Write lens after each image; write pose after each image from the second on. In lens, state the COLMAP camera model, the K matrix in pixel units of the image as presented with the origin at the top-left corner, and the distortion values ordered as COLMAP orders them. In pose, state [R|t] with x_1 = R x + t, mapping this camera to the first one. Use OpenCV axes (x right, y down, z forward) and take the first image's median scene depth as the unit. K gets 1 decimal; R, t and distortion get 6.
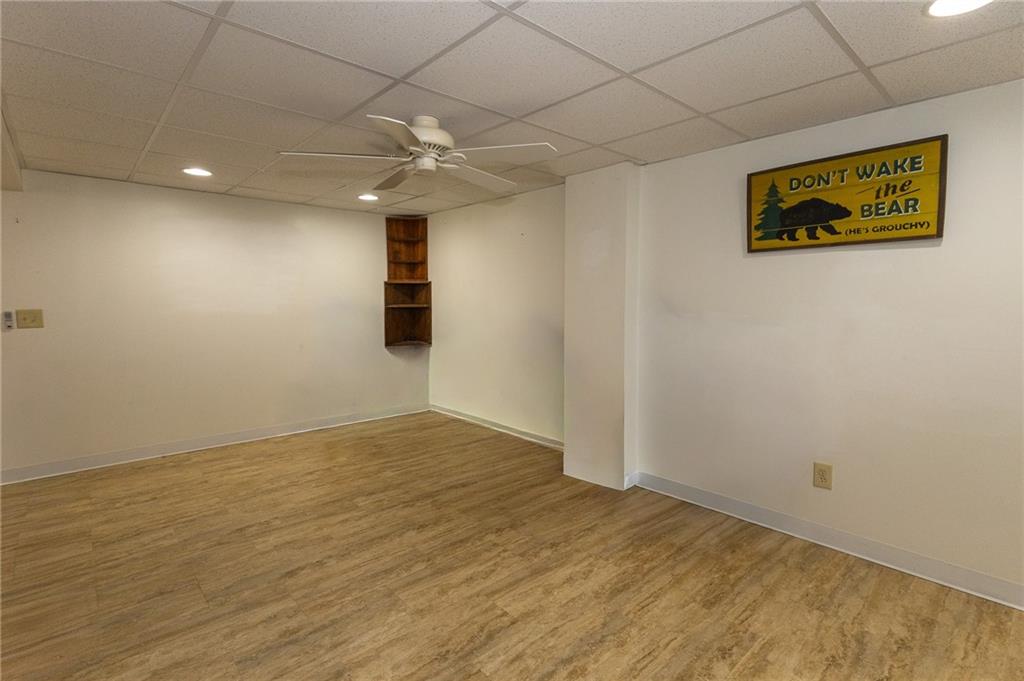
lens RADIAL K [[489.2, 0, 512.0], [0, 489.2, 340.5], [0, 0, 1]] dist [-0.004071, 0.001382]
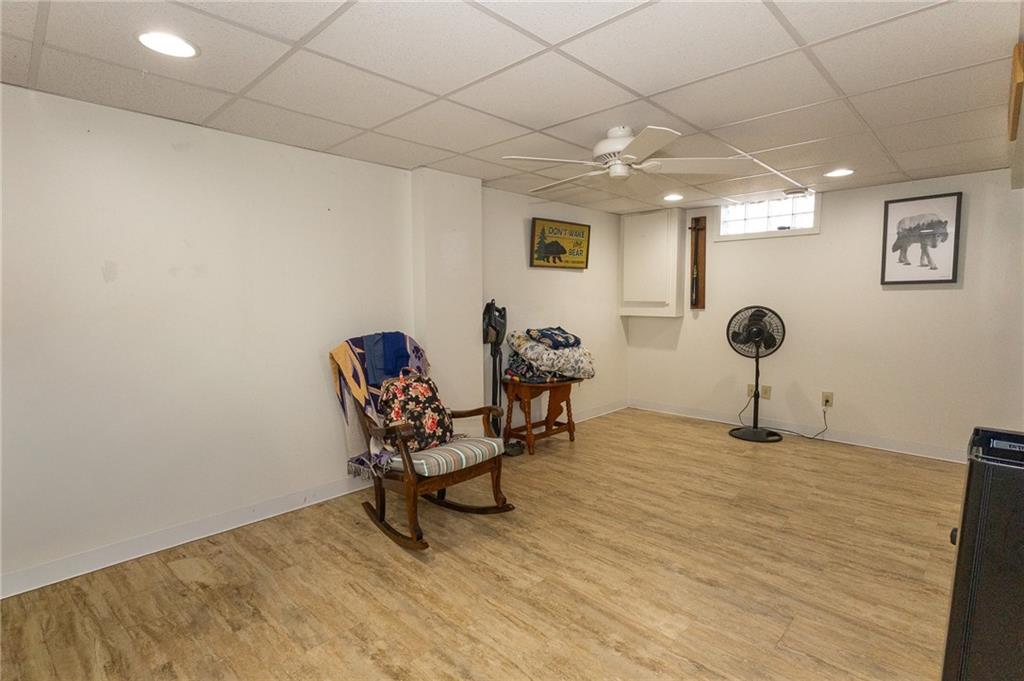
lens RADIAL K [[489.2, 0, 512.0], [0, 489.2, 340.5], [0, 0, 1]] dist [-0.004071, 0.001382]
pose [[-0.047775, -0.098566, 0.993983, -1.272208], [0.094209, 0.990239, 0.102723, -0.128875], [-0.994405, 0.098550, -0.038023, 1.303162]]
